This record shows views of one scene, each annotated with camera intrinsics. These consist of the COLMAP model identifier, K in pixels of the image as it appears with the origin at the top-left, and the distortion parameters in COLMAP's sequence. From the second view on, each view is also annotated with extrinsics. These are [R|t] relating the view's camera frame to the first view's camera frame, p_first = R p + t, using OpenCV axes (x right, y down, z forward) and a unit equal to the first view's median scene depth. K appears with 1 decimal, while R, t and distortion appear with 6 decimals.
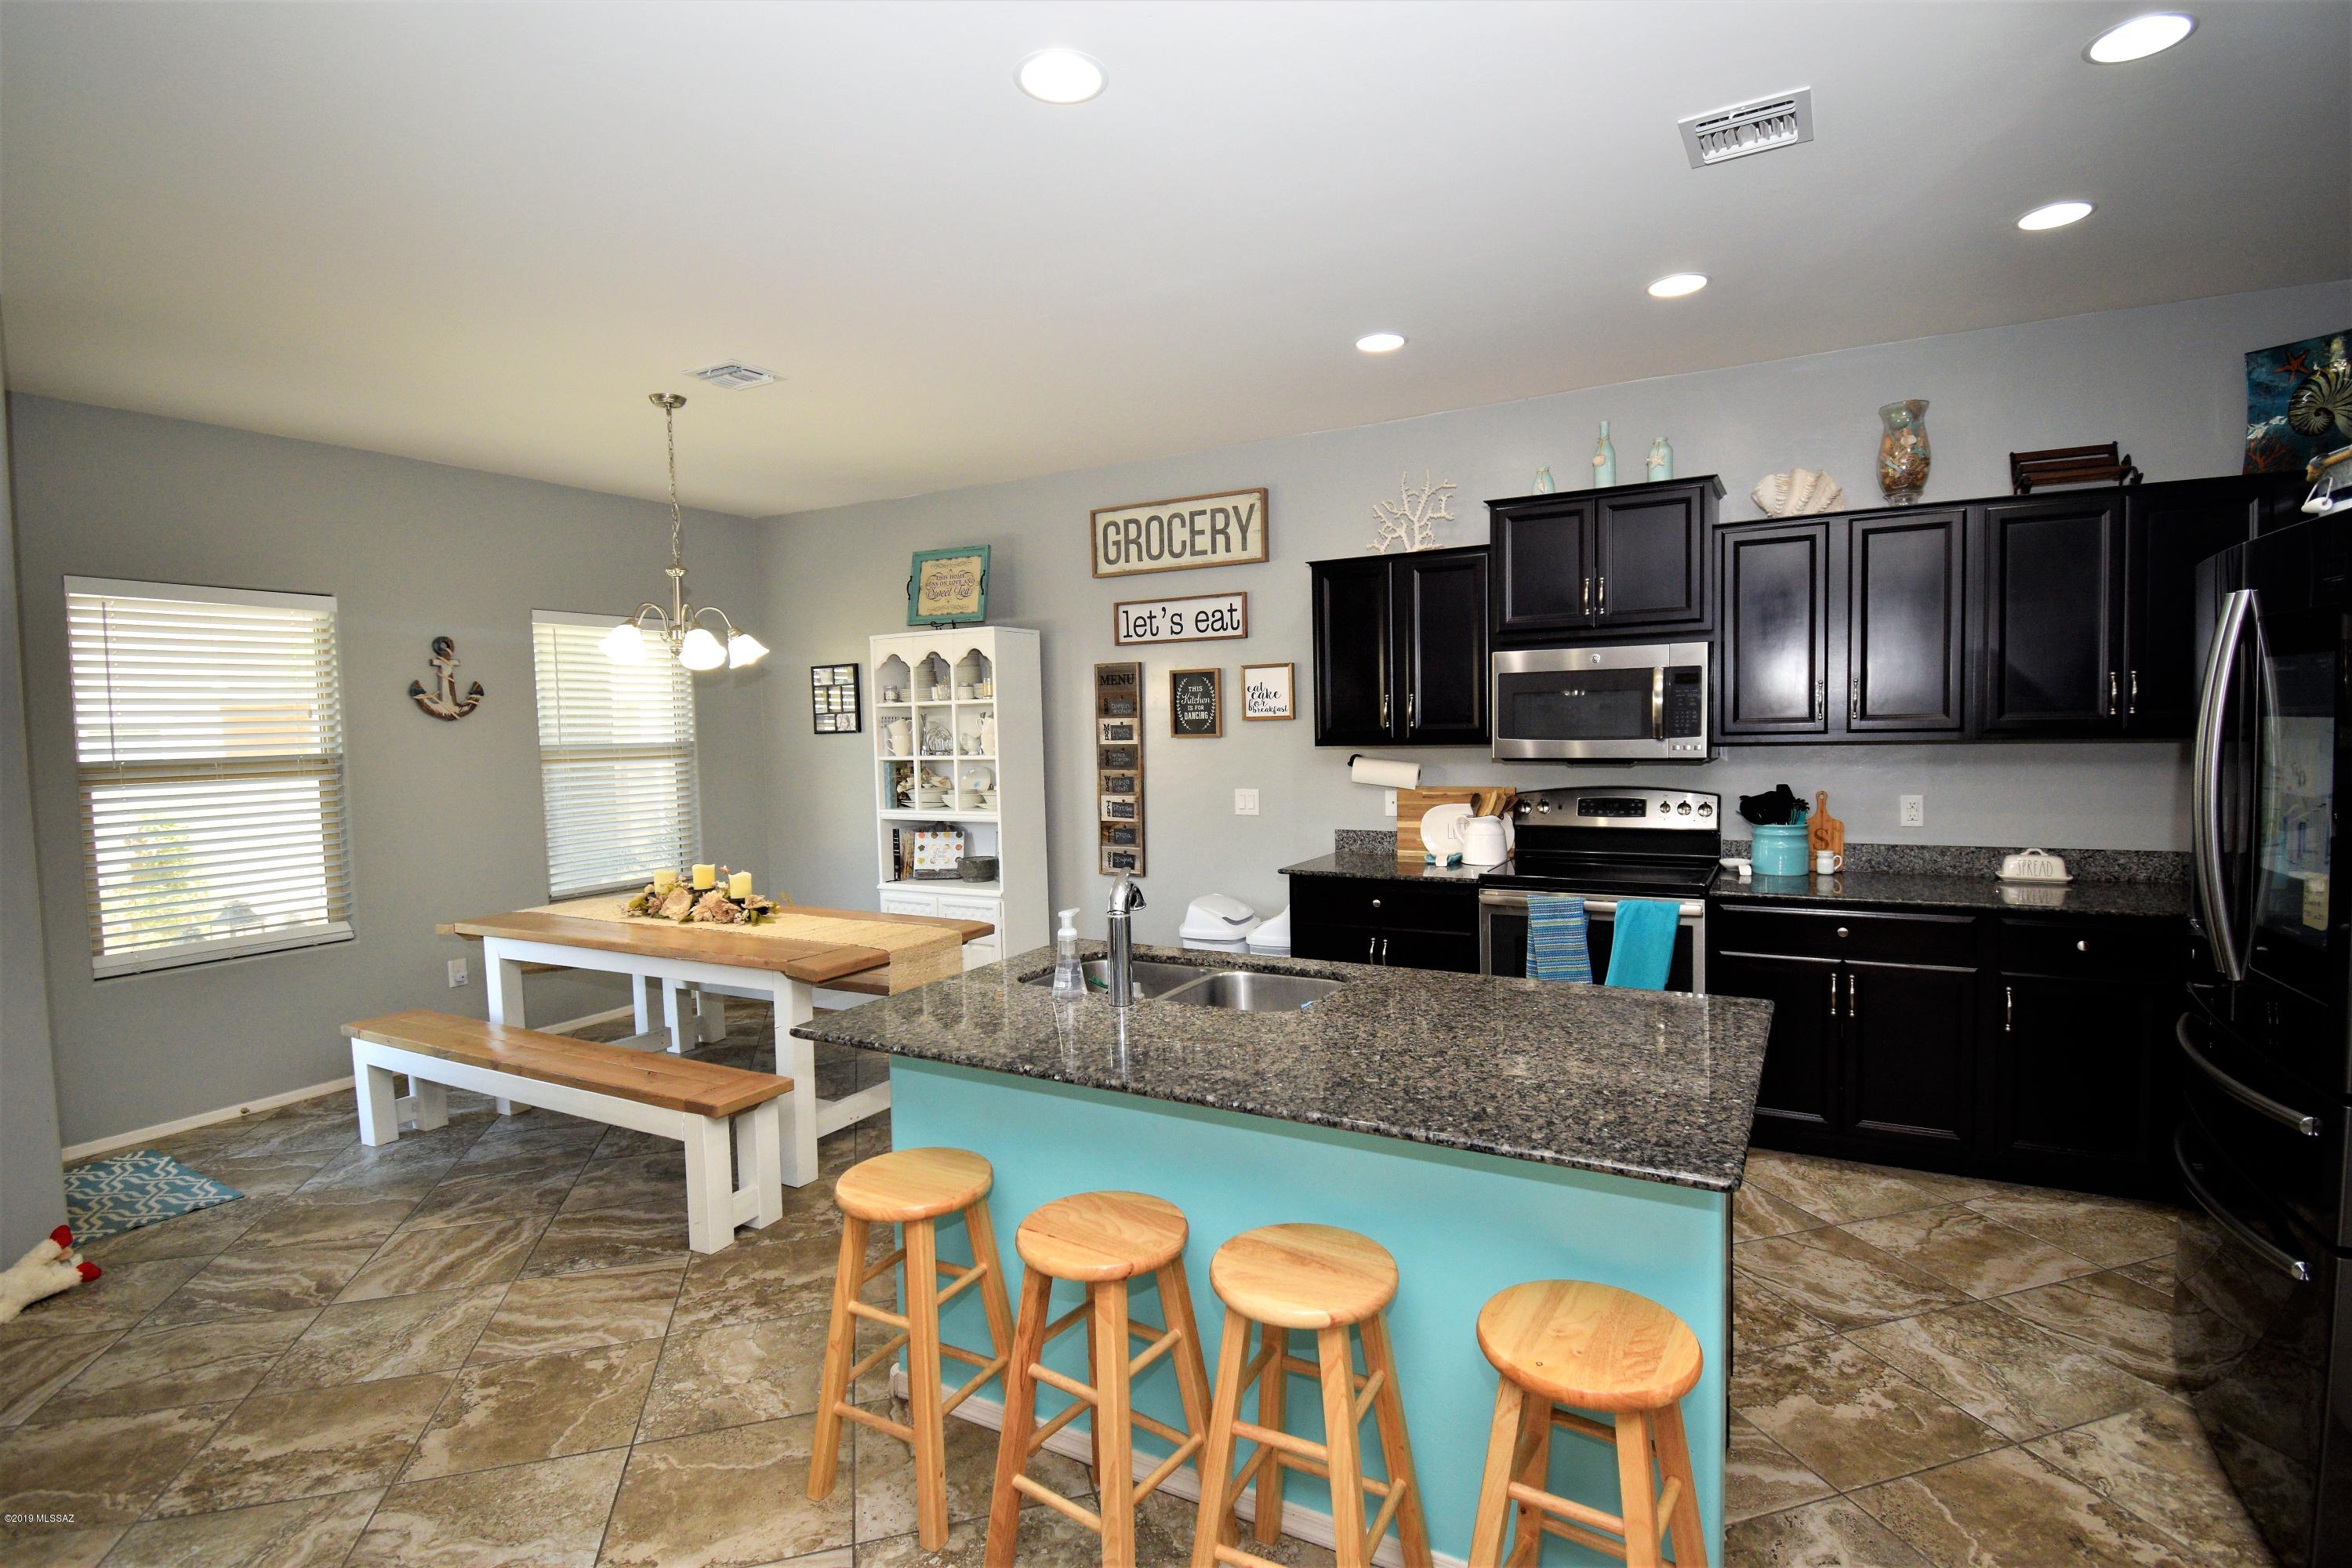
lens RADIAL K [[1136.0, 0, 1187.4], [0, 1136.0, 786.6], [0, 0, 1]] dist [0.022123, -0.028791]
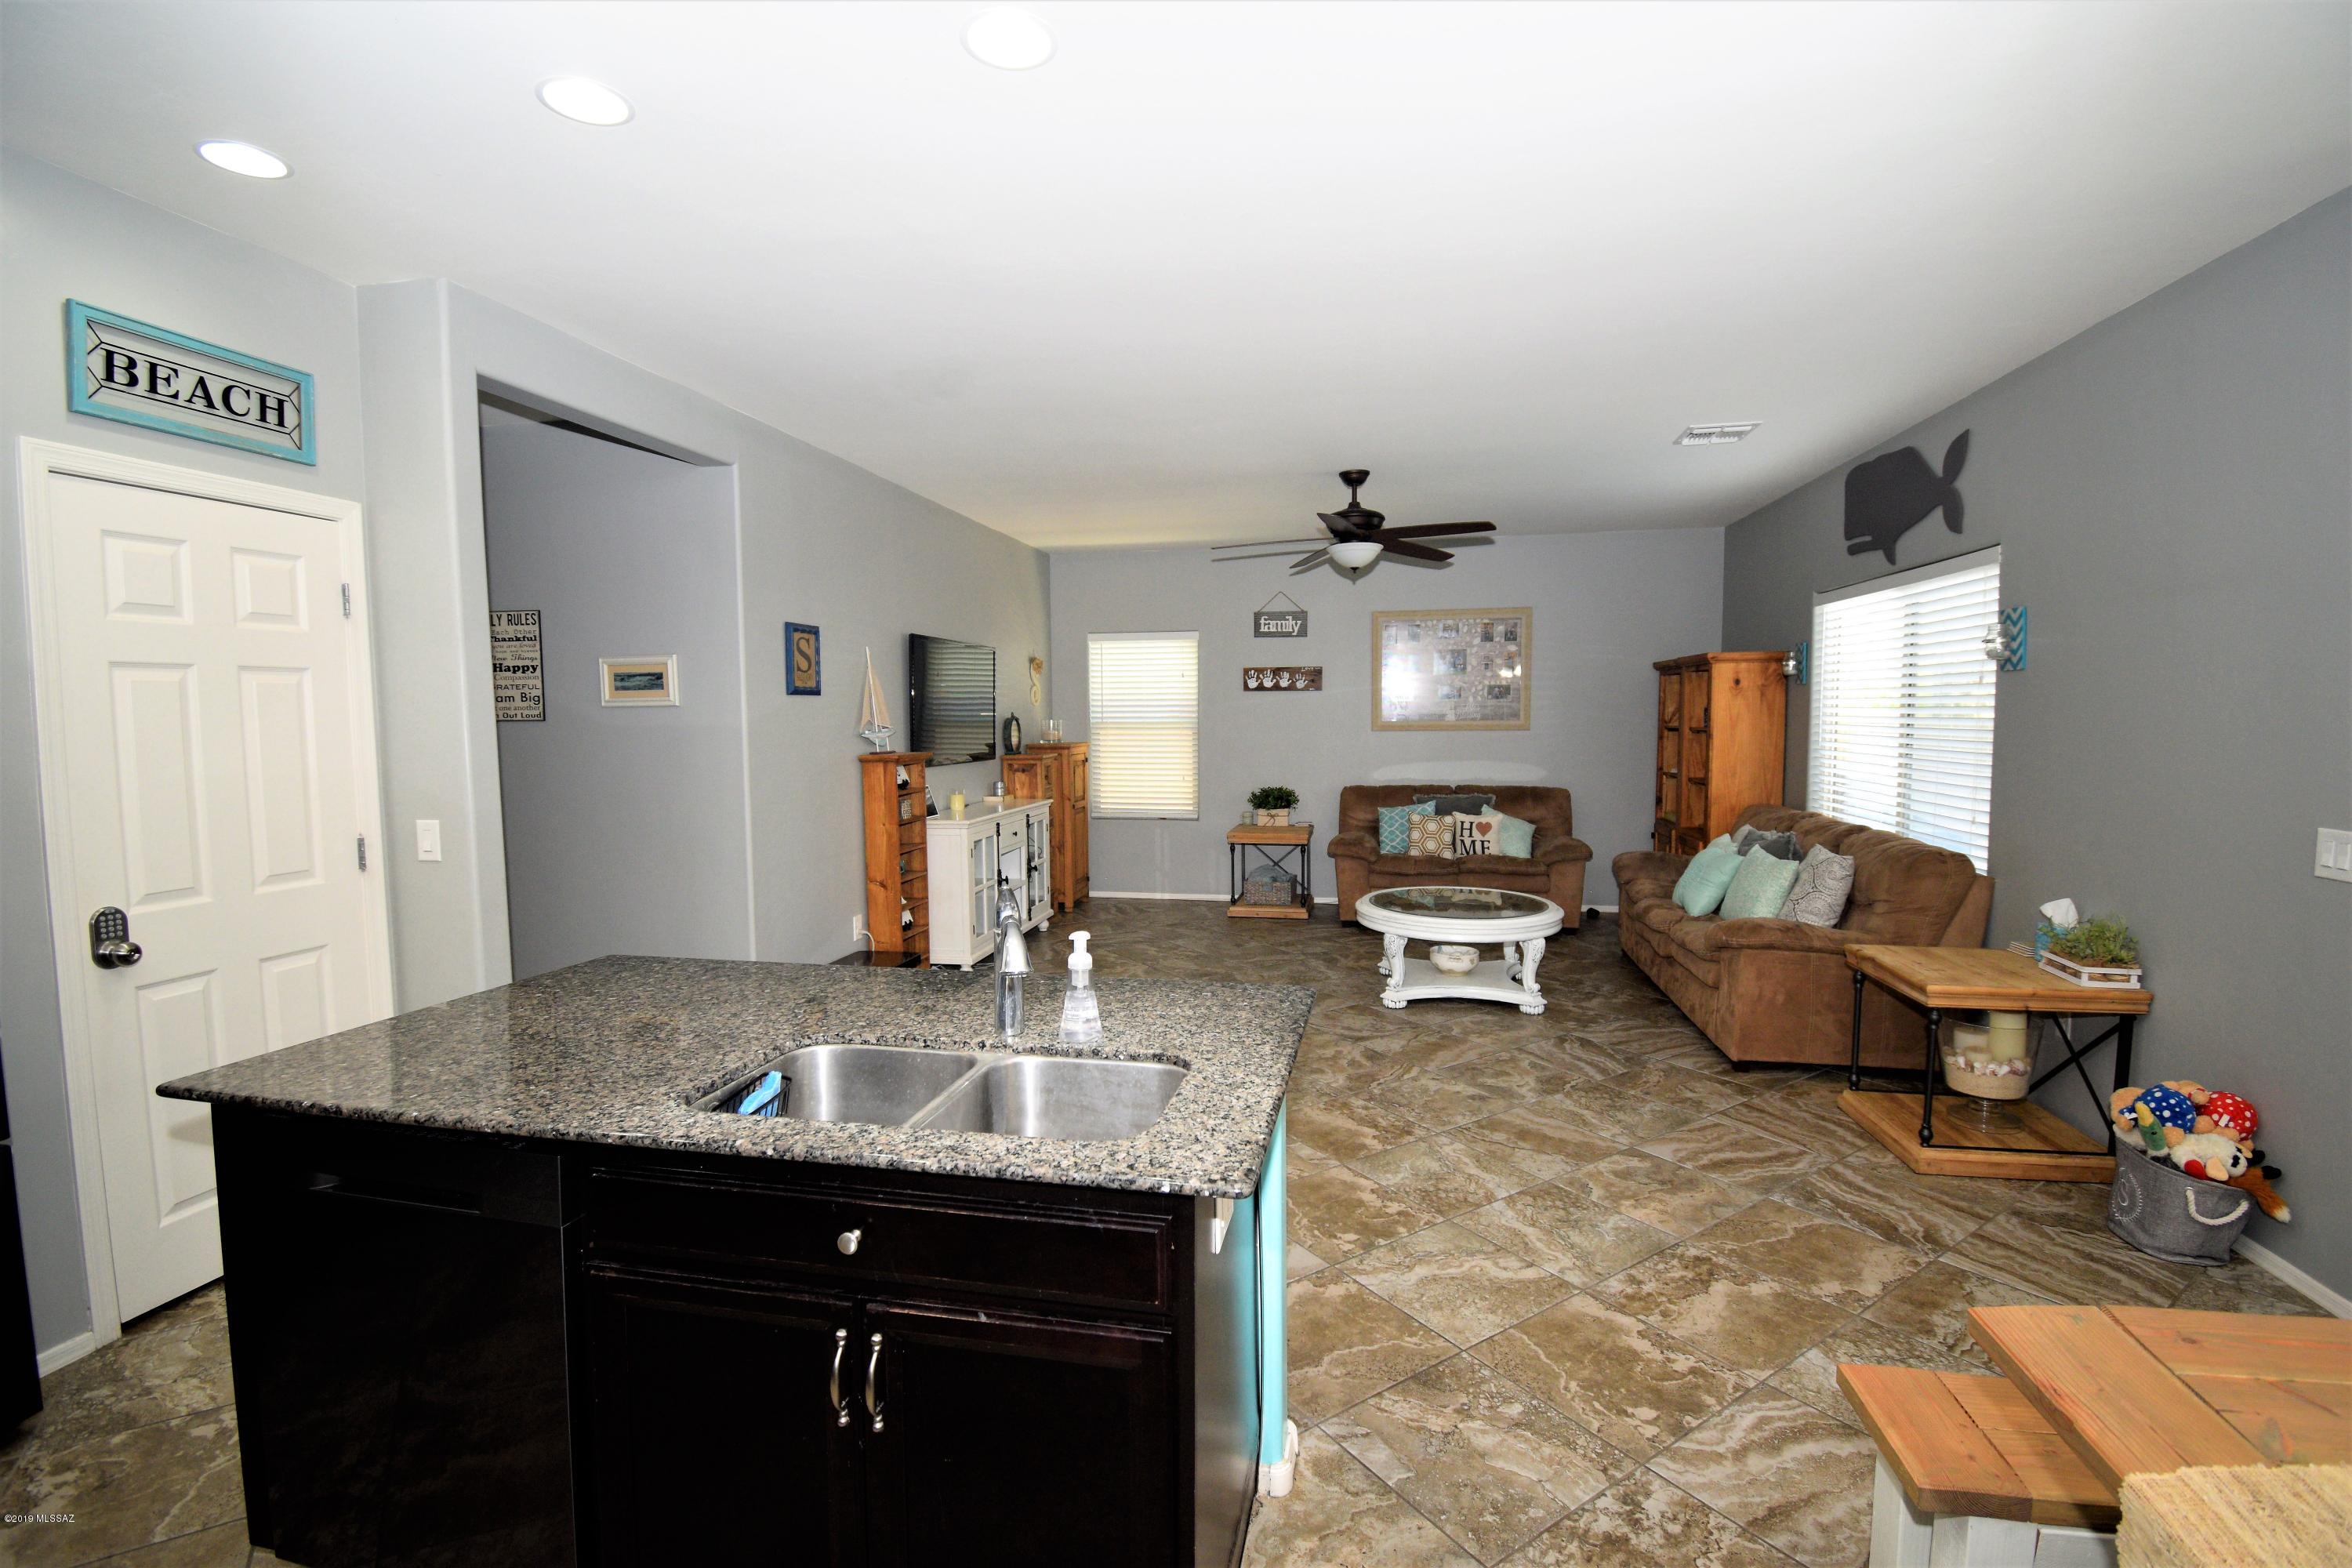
lens RADIAL K [[1035.4, 0, 1187.7], [0, 1035.4, 786.9], [0, 0, 1]] dist [0.022626, -0.027379]
pose [[-0.951393, 0.051593, -0.303626, 0.019546], [0.012432, 0.991499, 0.129522, -0.043297], [0.307727, 0.119452, -0.943947, 0.825979]]
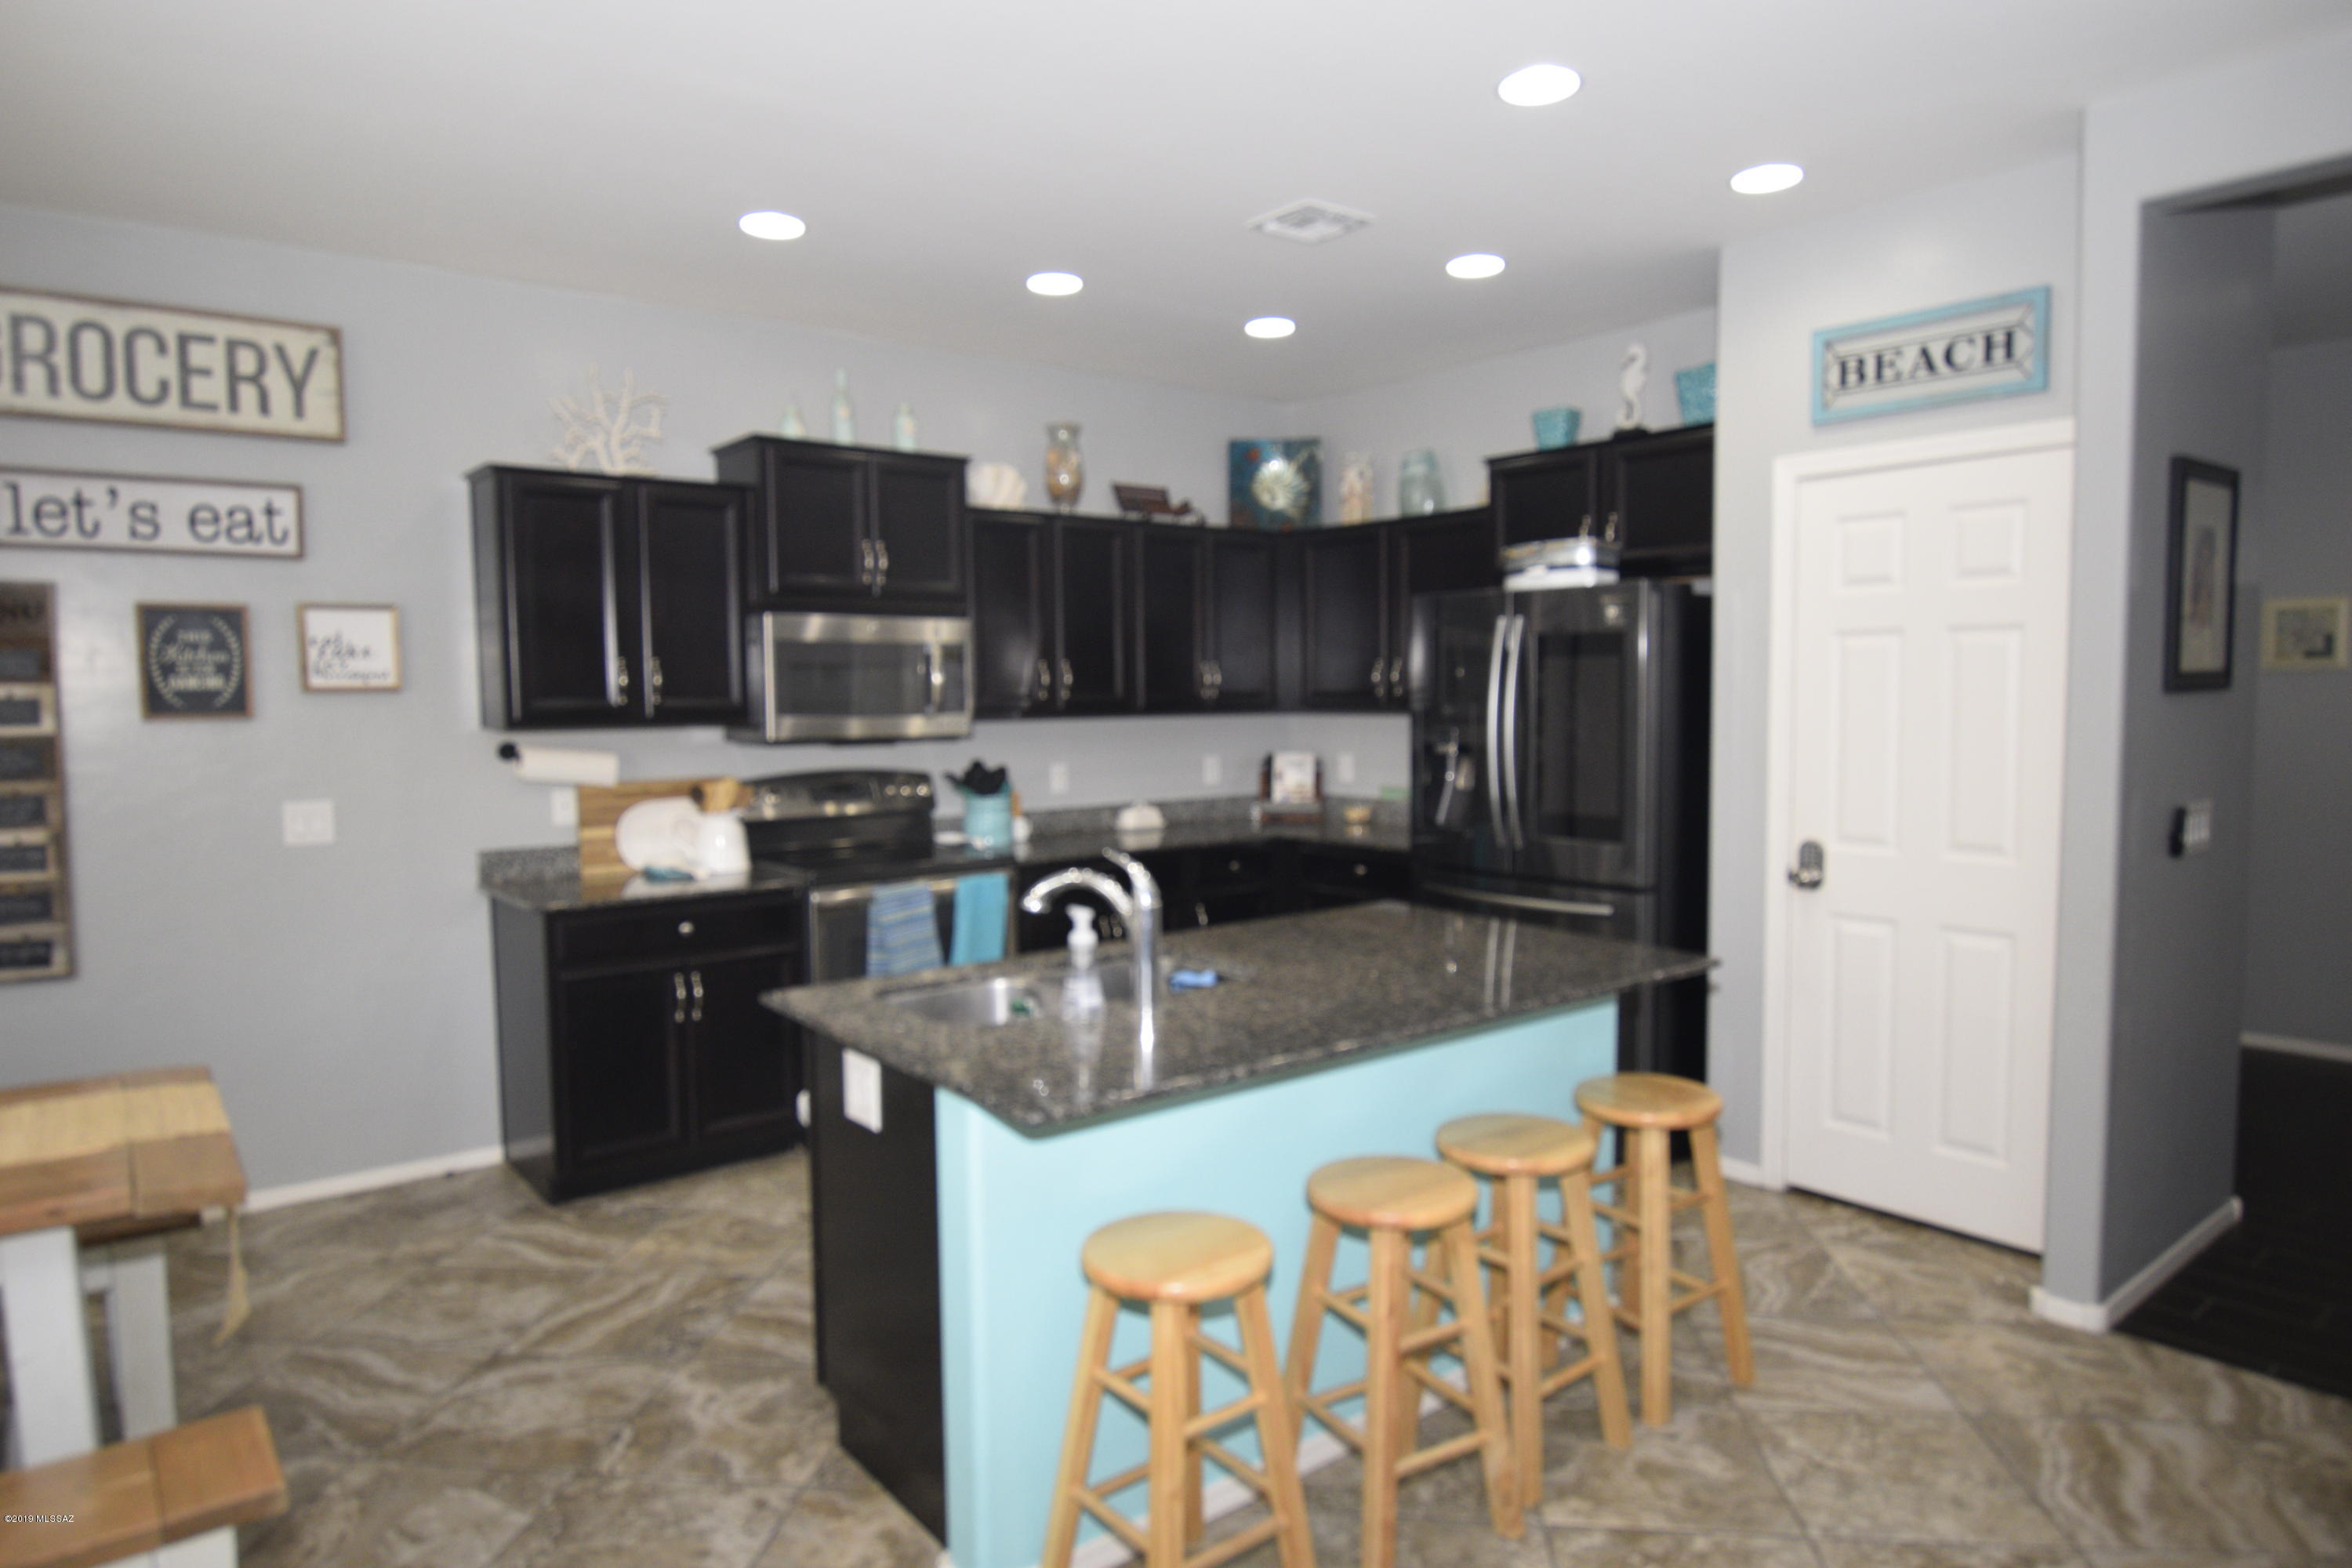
lens RADIAL K [[1413.5, 0, 1187.9], [0, 1413.5, 787.5], [0, 0, 1]] dist [0.015219, -0.028091]
pose [[0.377669, -0.044949, 0.924849, -0.487367], [0.053328, 0.998219, 0.026738, -0.000971], [-0.924404, 0.039222, 0.379393, 0.261957]]
